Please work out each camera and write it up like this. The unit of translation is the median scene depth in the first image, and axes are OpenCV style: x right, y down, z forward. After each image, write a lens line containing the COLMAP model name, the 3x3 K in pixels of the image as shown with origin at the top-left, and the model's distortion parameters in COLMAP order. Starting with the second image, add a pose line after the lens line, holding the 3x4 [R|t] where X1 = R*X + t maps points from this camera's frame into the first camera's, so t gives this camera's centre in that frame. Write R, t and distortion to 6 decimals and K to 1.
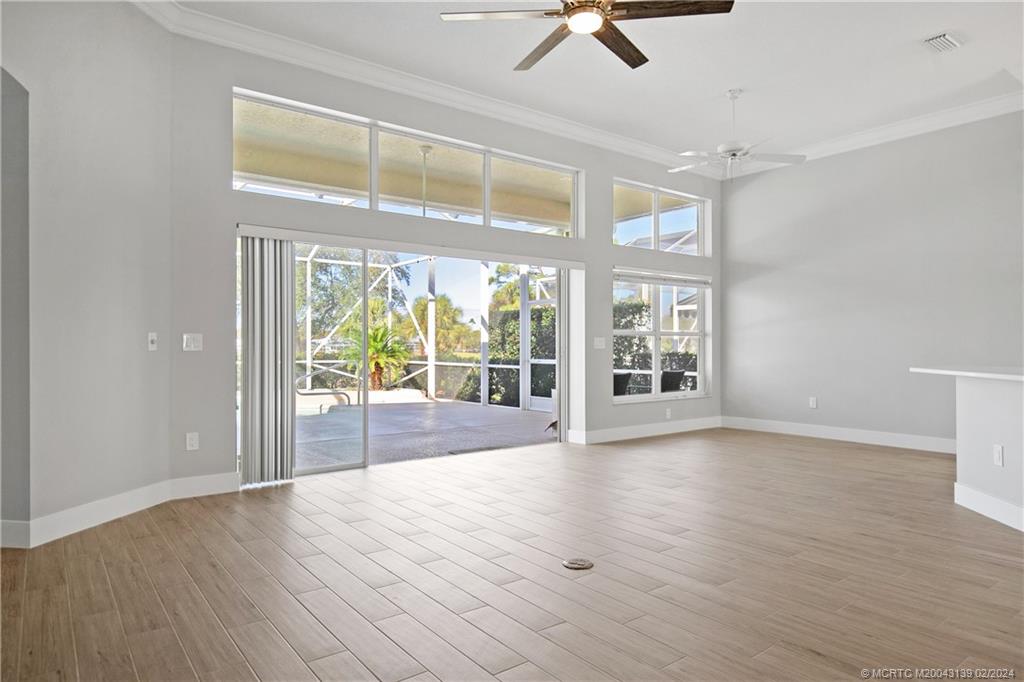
lens RADIAL K [[639.2, 0, 518.5], [0, 639.2, 342.2], [0, 0, 1]] dist [0.009735, 0.000360]
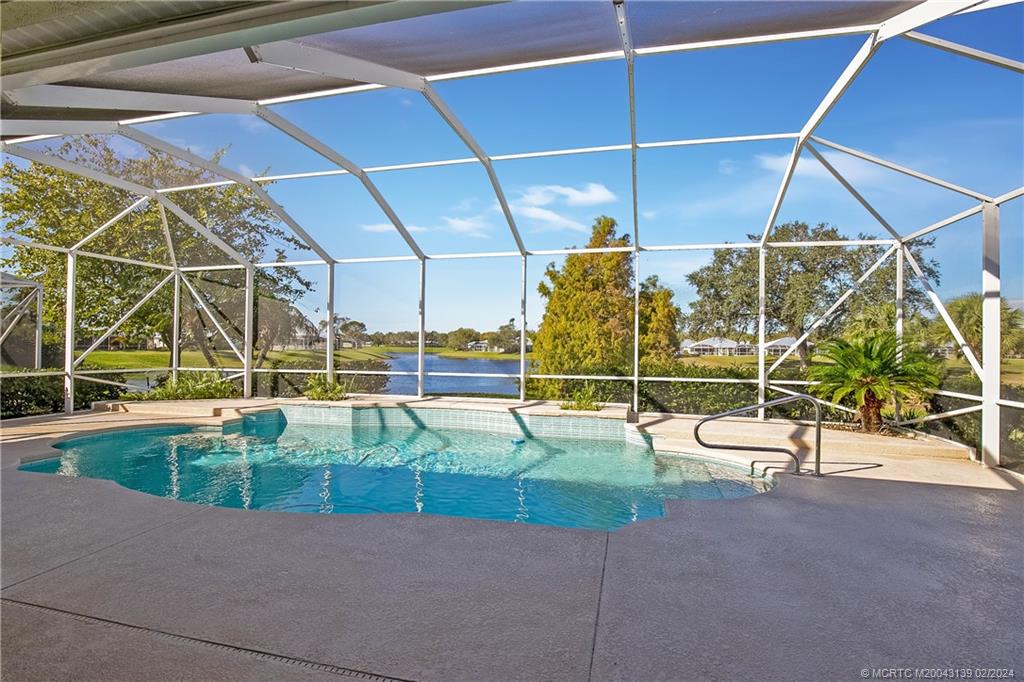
lens RADIAL K [[476.7, 0, 507.6], [0, 476.7, 344.4], [0, 0, 1]] dist [-0.009848, 0.000391]
pose [[0.611981, 0.005947, -0.790850, -0.104141], [-0.007597, 0.999970, 0.001640, -0.016639], [0.790836, 0.005005, 0.612008, 0.623432]]
